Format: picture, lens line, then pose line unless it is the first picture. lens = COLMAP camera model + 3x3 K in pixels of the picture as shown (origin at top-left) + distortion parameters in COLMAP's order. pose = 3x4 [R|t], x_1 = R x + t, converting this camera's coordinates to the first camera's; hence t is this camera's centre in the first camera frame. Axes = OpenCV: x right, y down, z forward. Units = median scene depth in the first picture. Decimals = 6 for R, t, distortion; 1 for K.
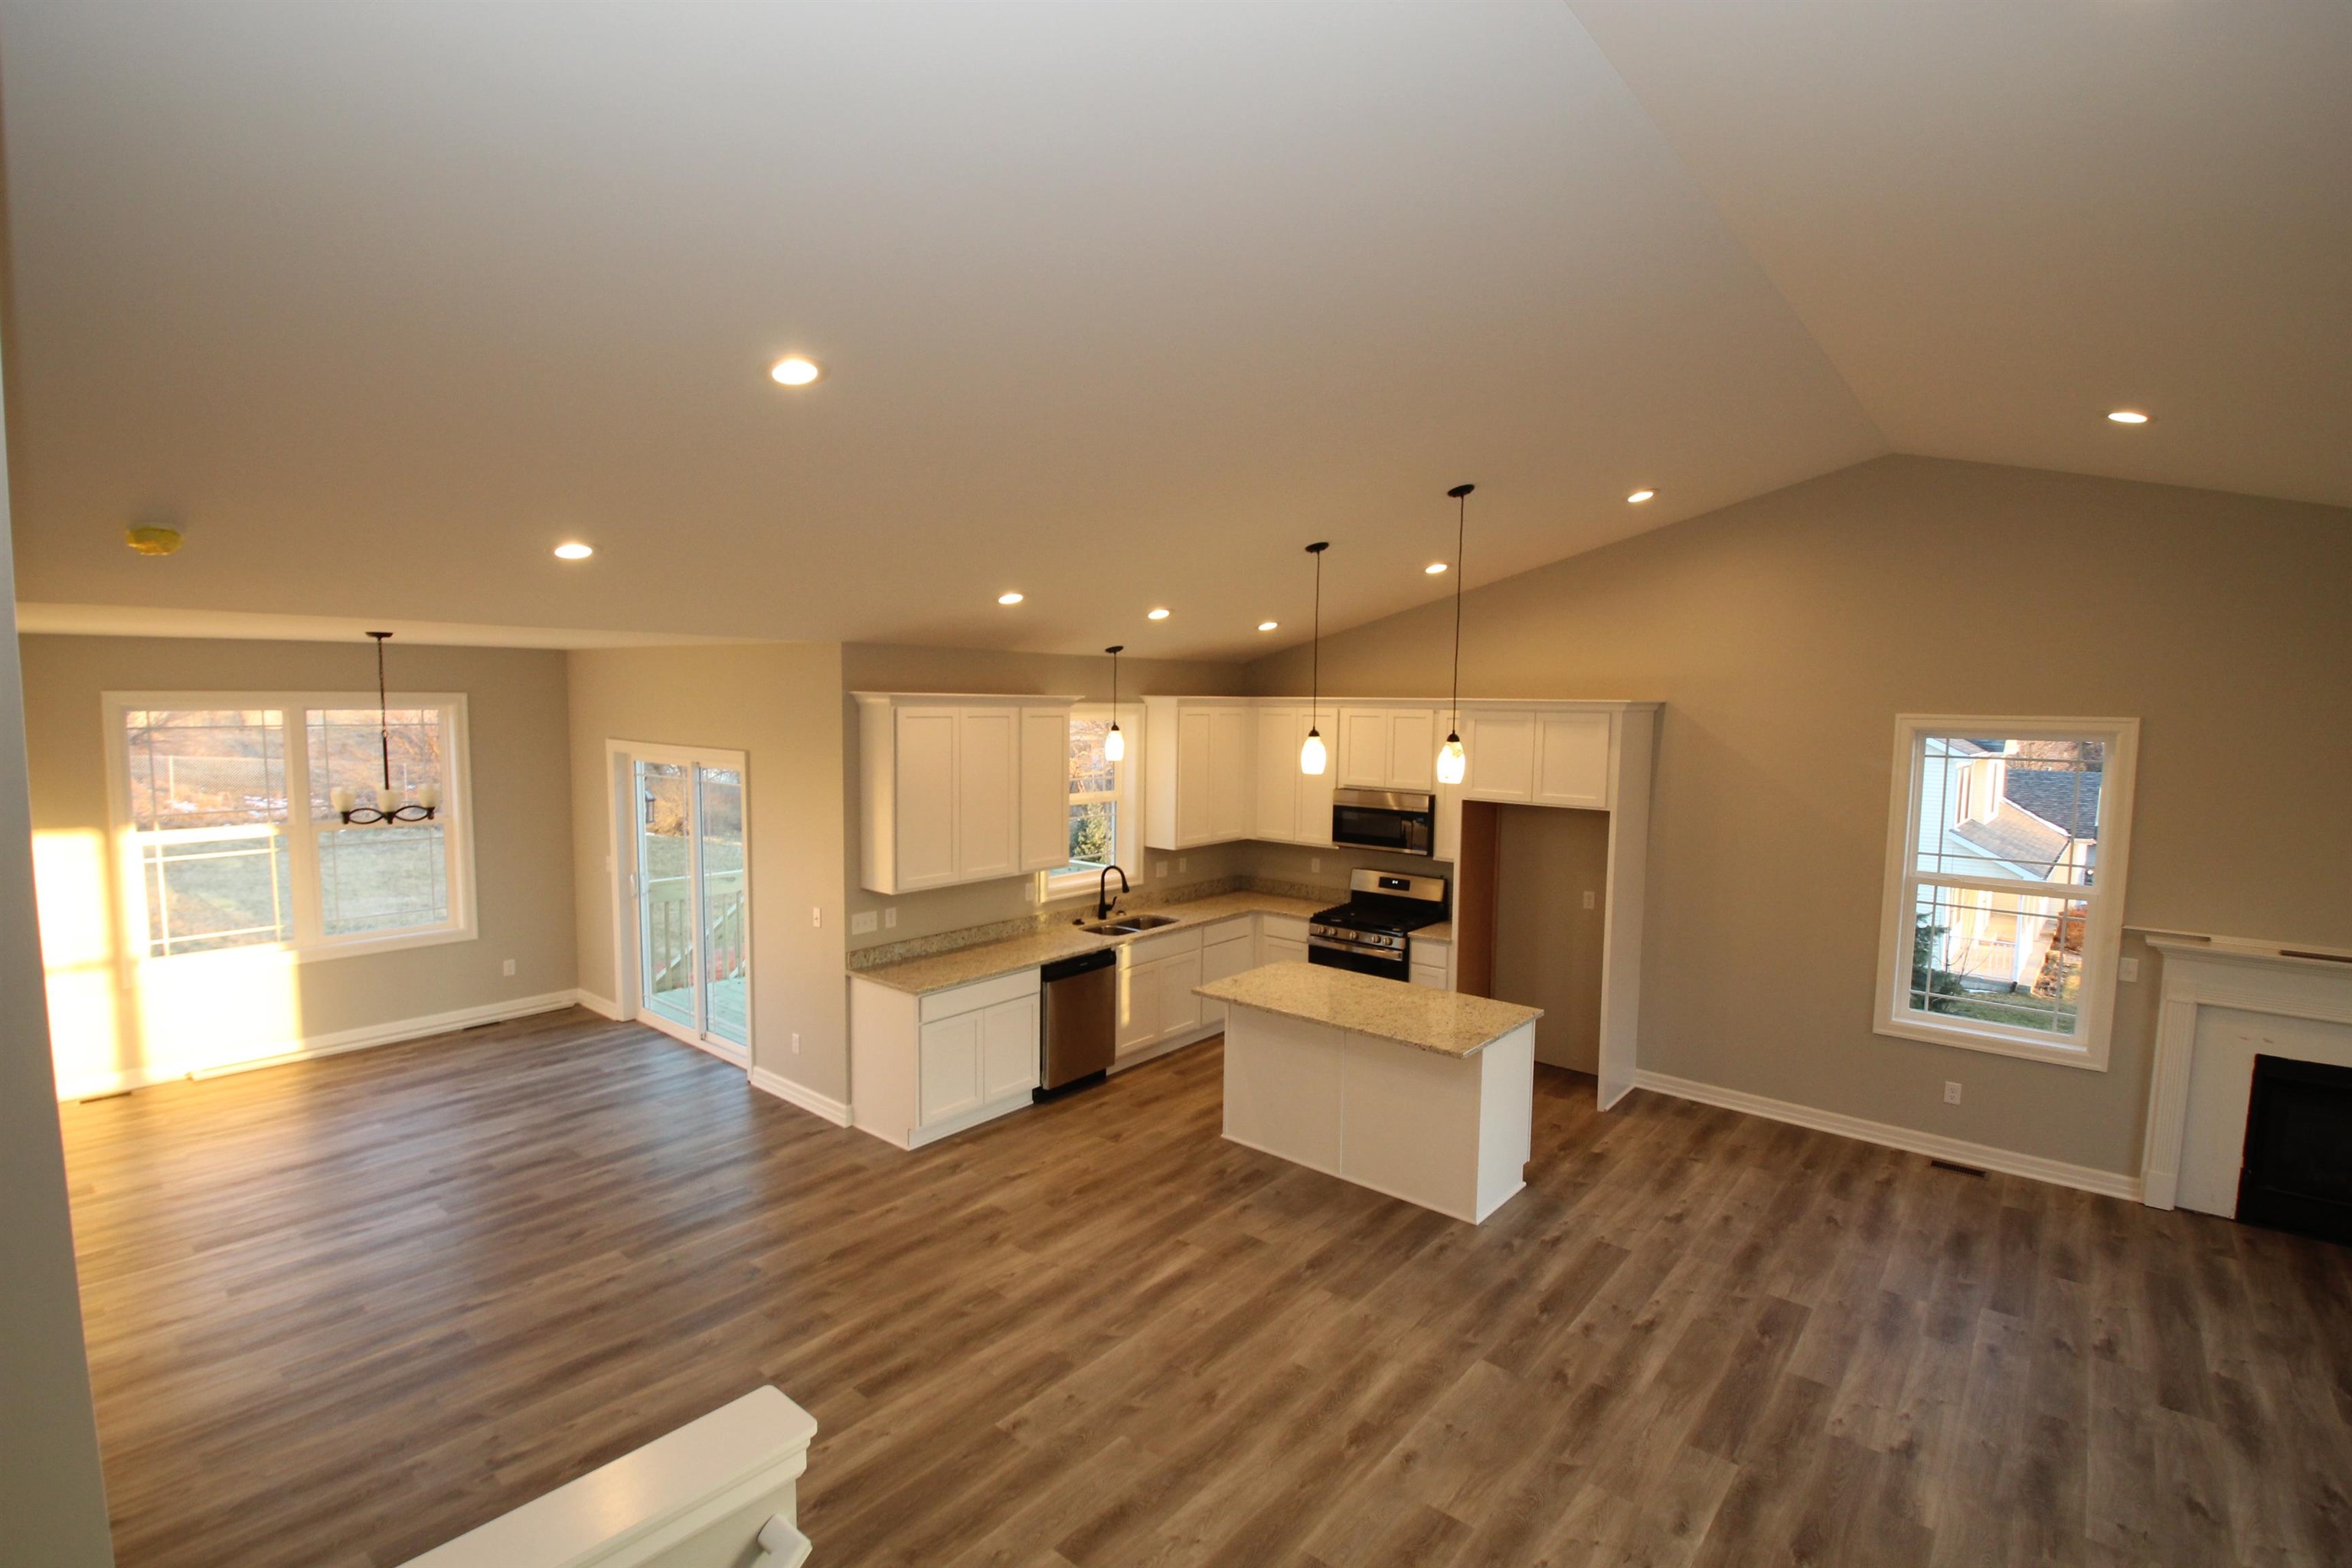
lens RADIAL K [[1091.4, 0, 1188.3], [0, 1091.4, 787.3], [0, 0, 1]] dist [0.000897, -0.017454]
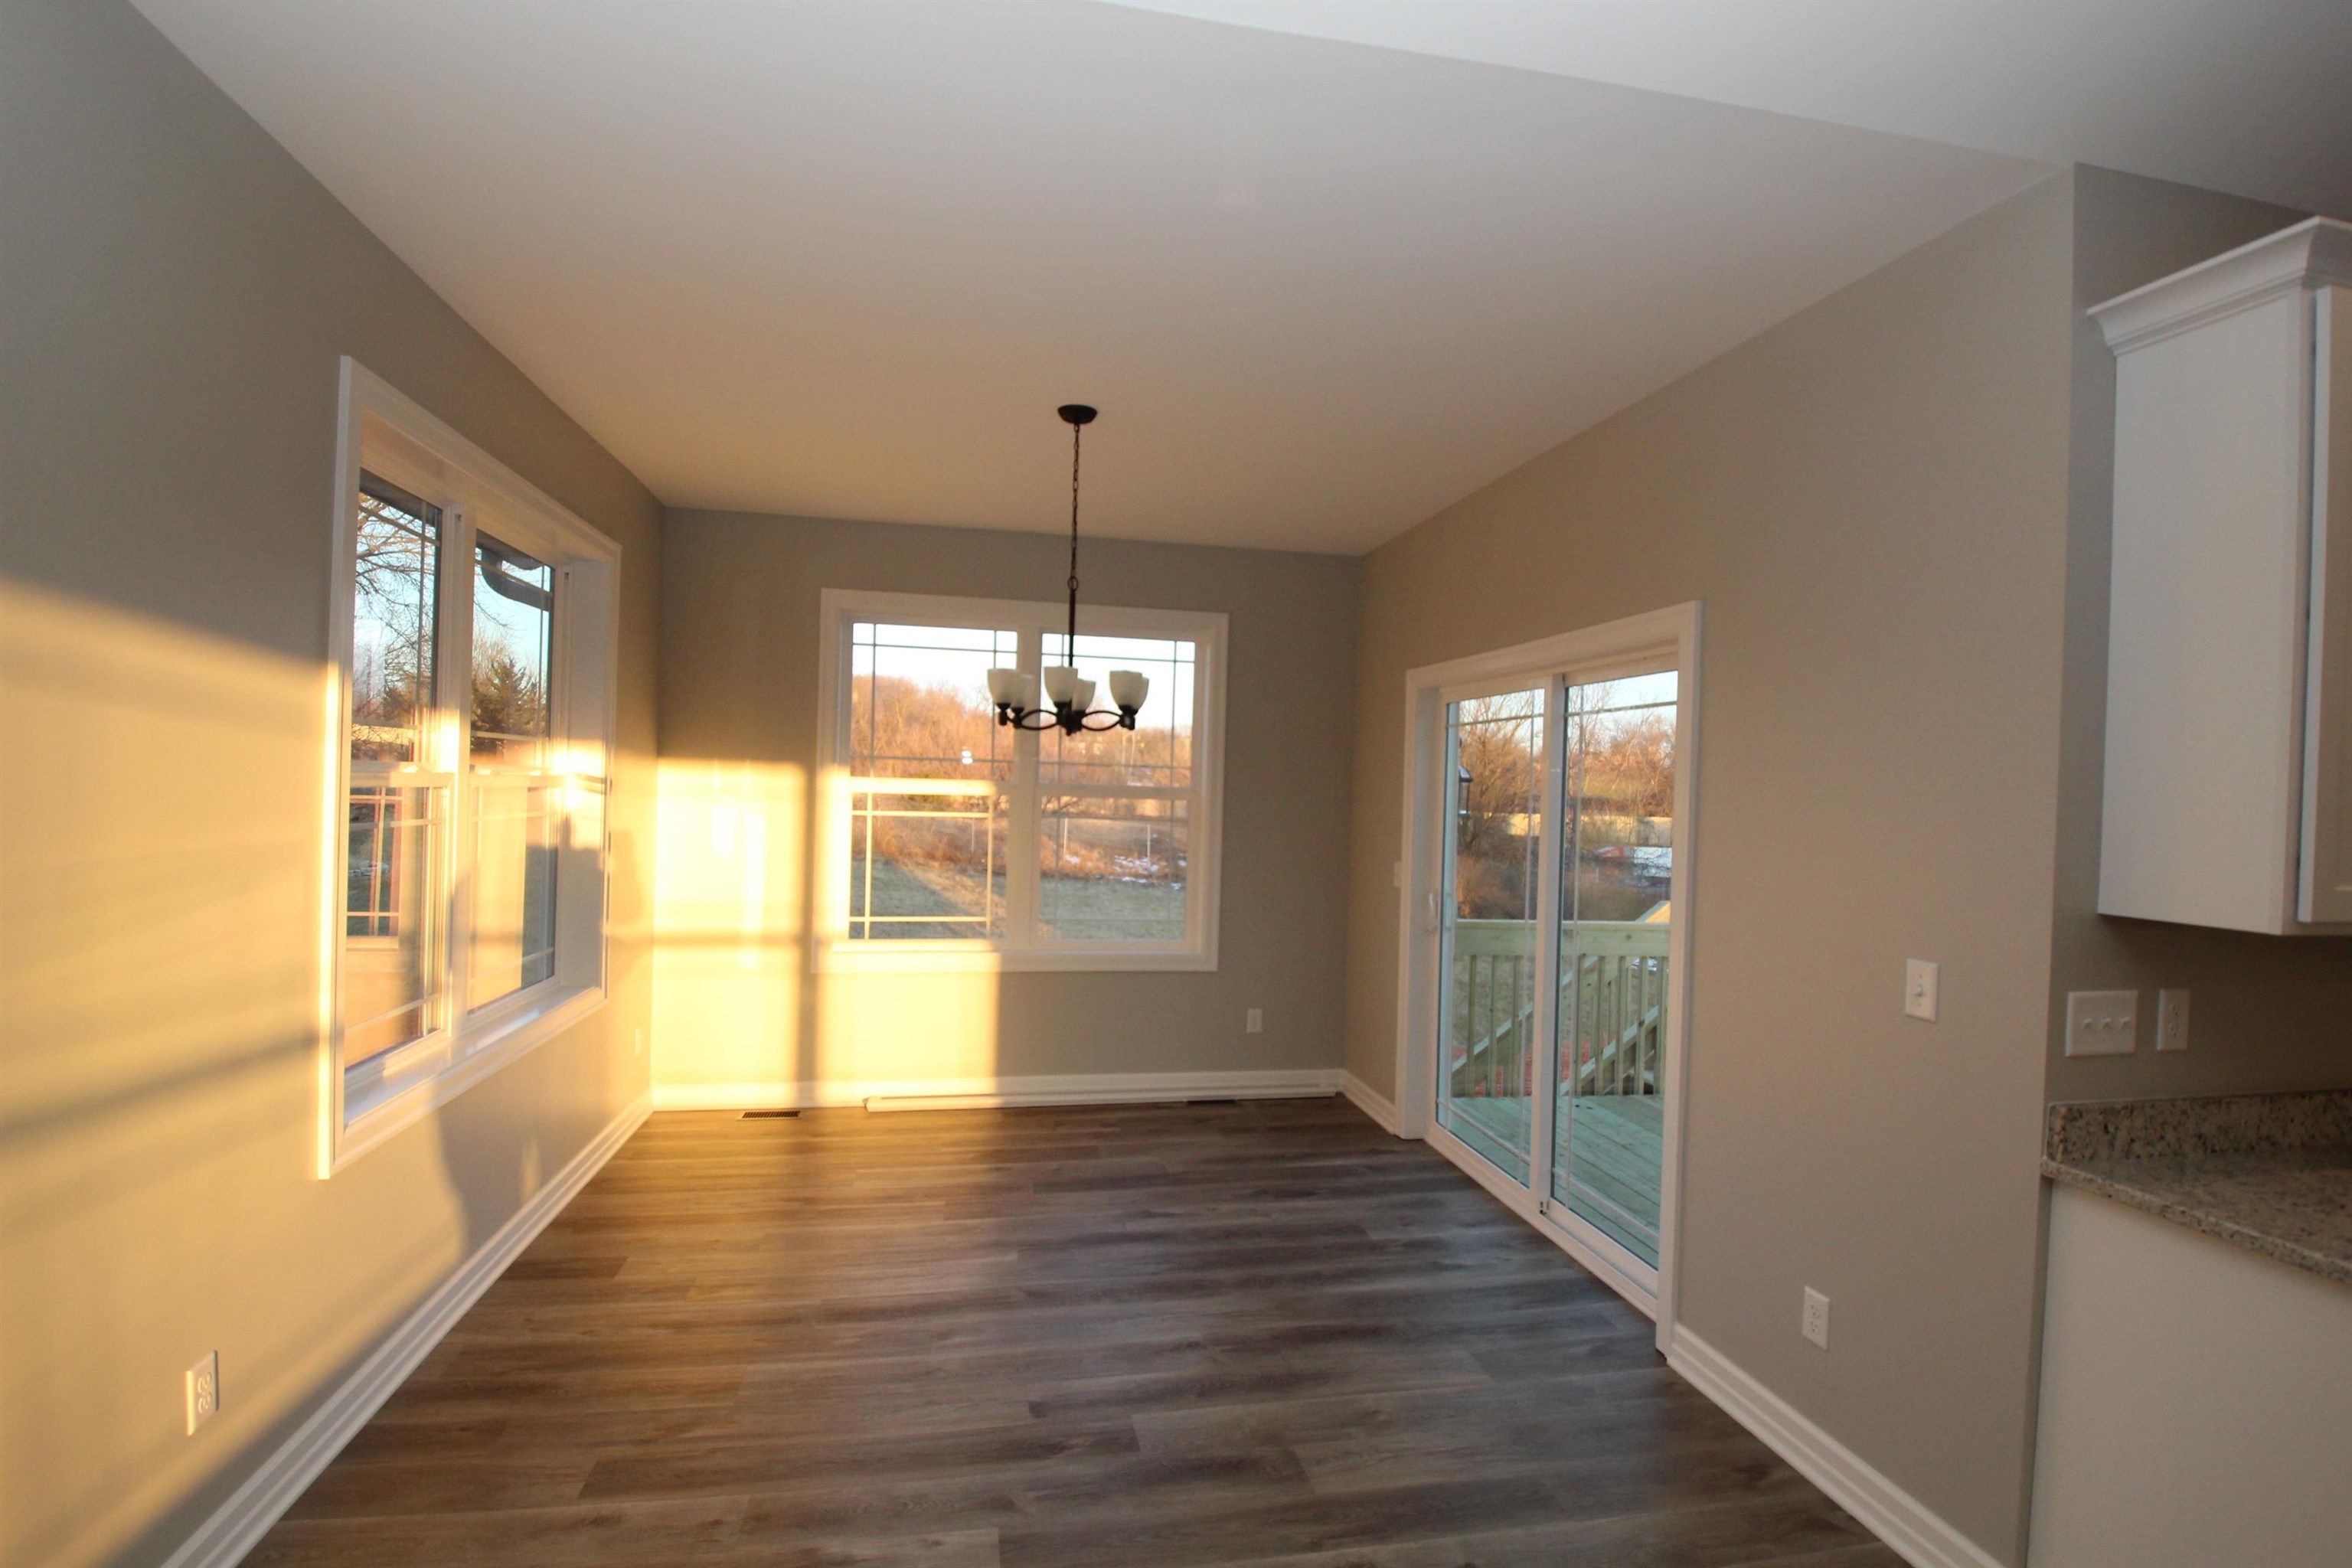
lens RADIAL K [[1091.4, 0, 1178.5], [0, 1091.4, 794.2], [0, 0, 1]] dist [0.000897, -0.017454]
pose [[0.774821, 0.012134, -0.632064, -0.301180], [-0.071838, 0.995030, -0.068960, 0.096583], [0.628085, 0.098838, 0.771842, 0.558503]]
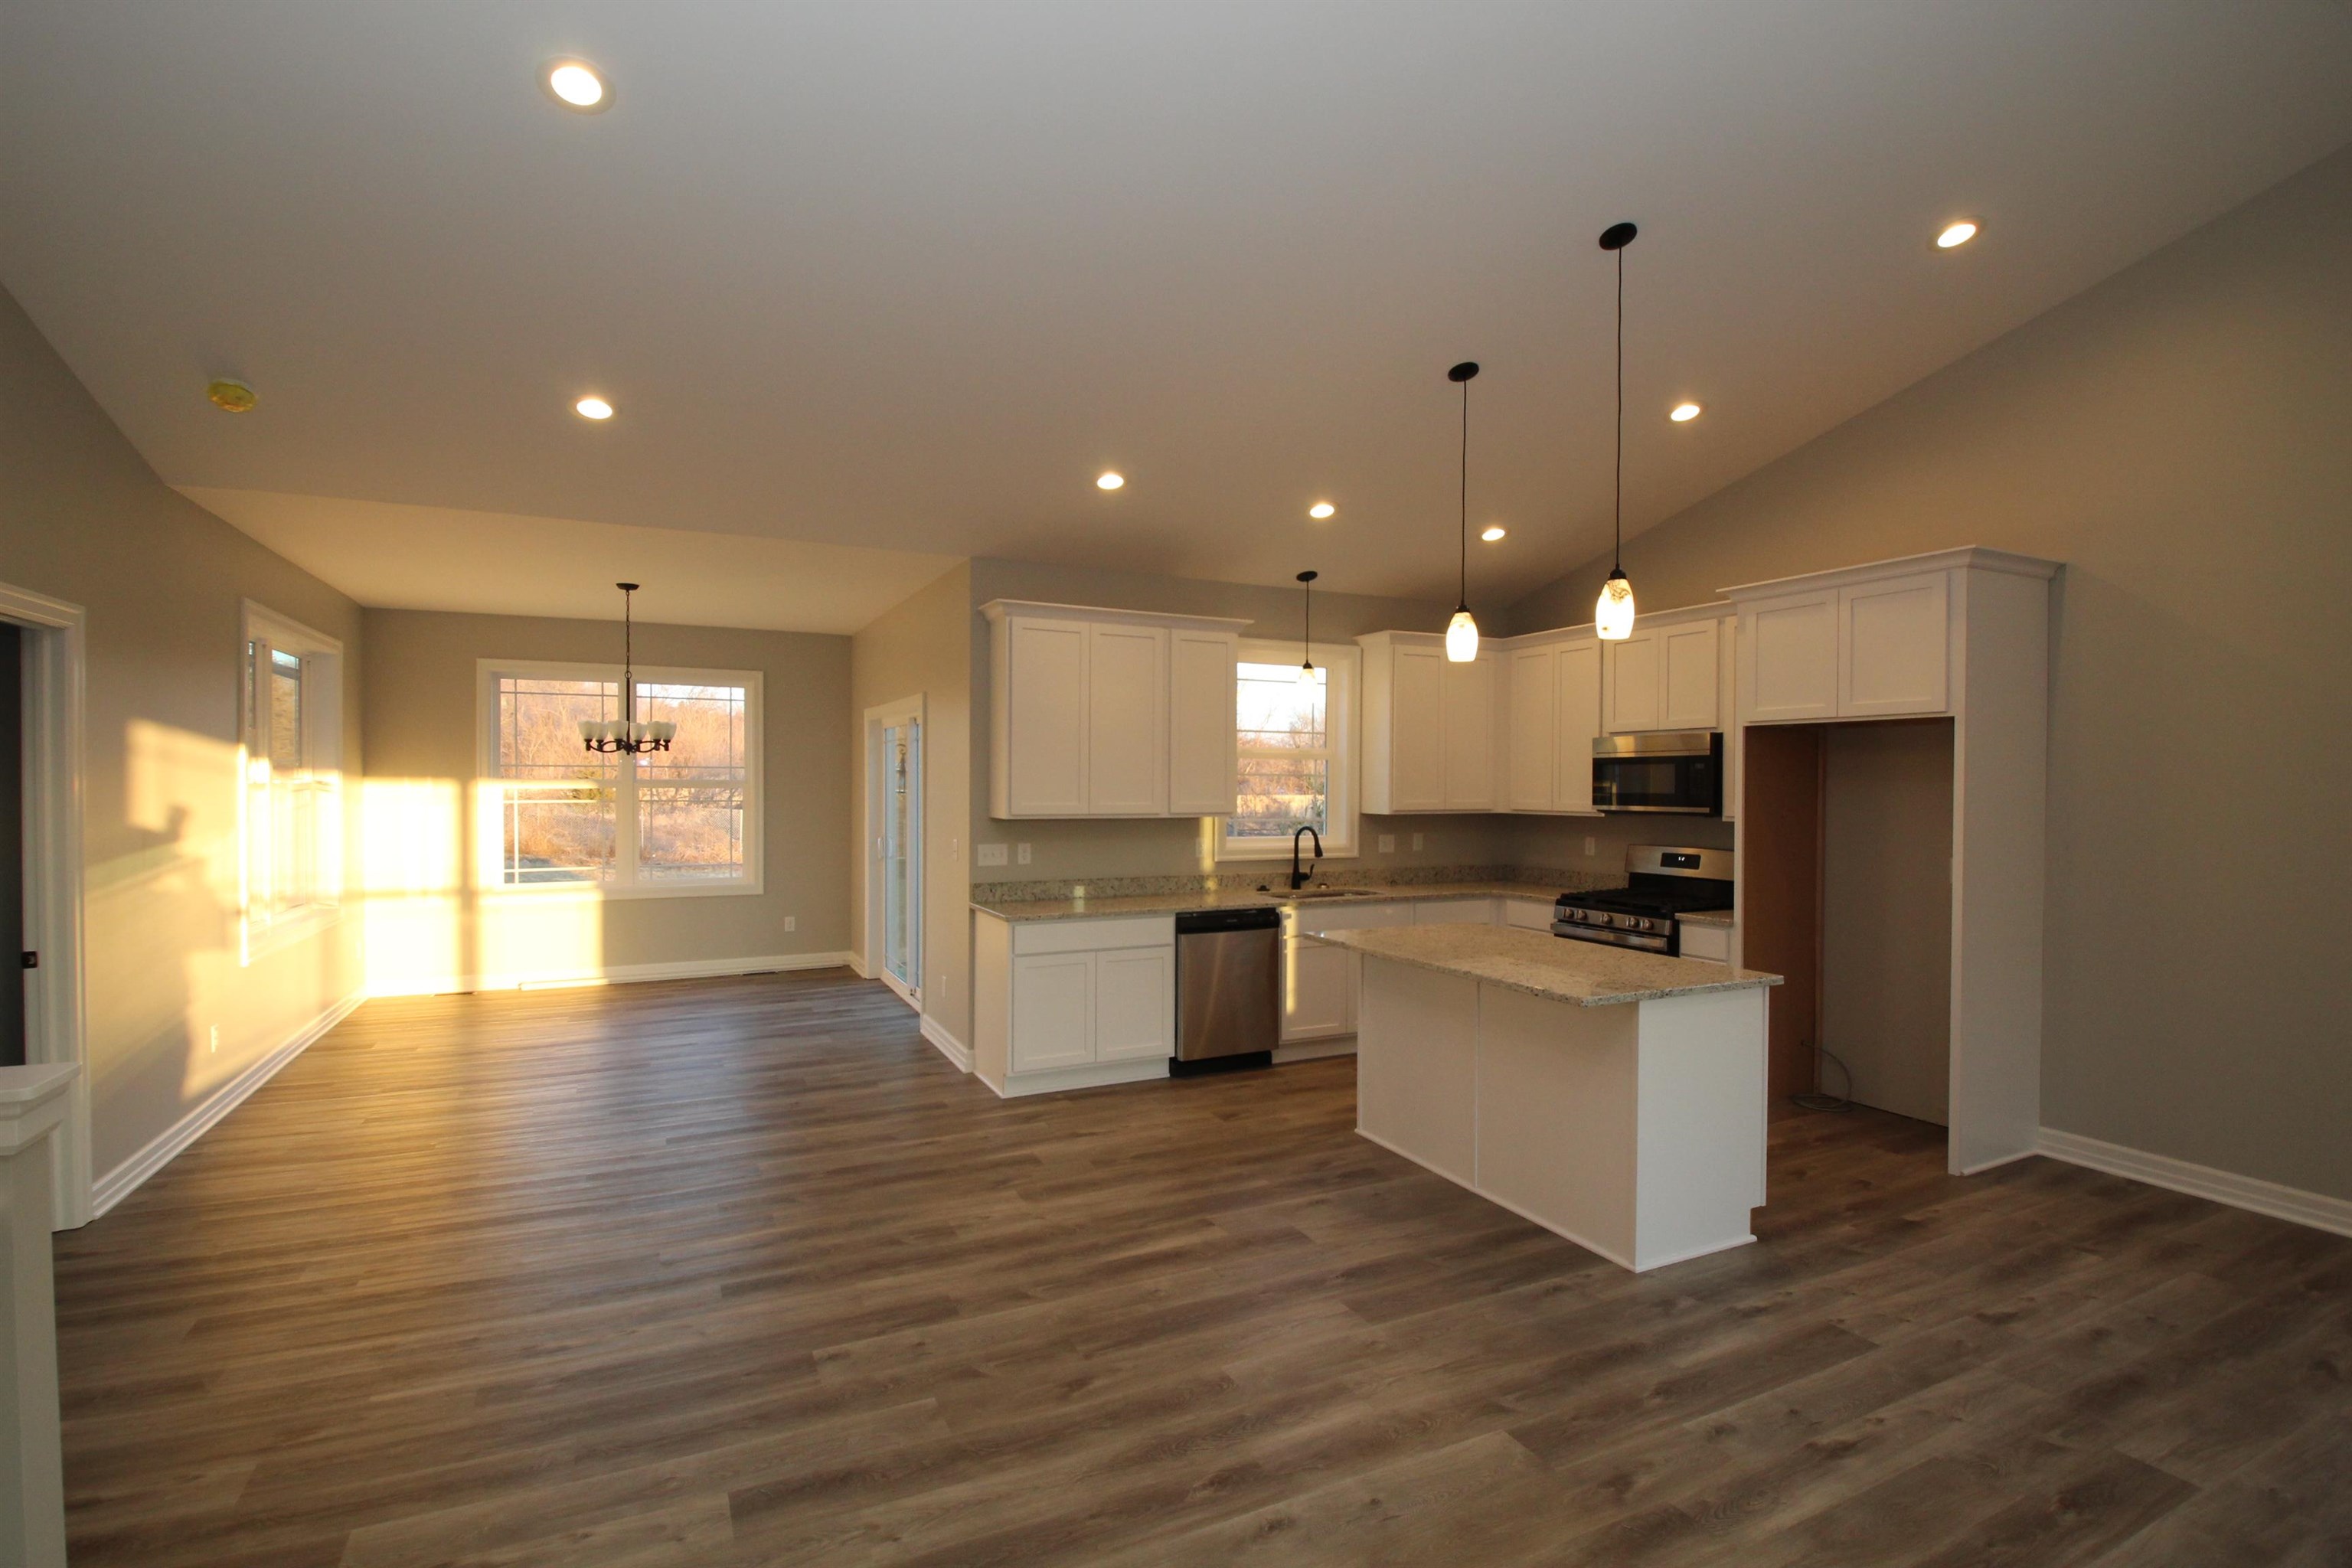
lens RADIAL K [[1091.4, 0, 1183.8], [0, 1091.4, 794.0], [0, 0, 1]] dist [0.000897, -0.017454]
pose [[0.913336, -0.005095, -0.407176, 0.232187], [-0.025836, 0.997182, -0.070432, 0.131435], [0.406387, 0.074848, 0.910630, 0.204235]]
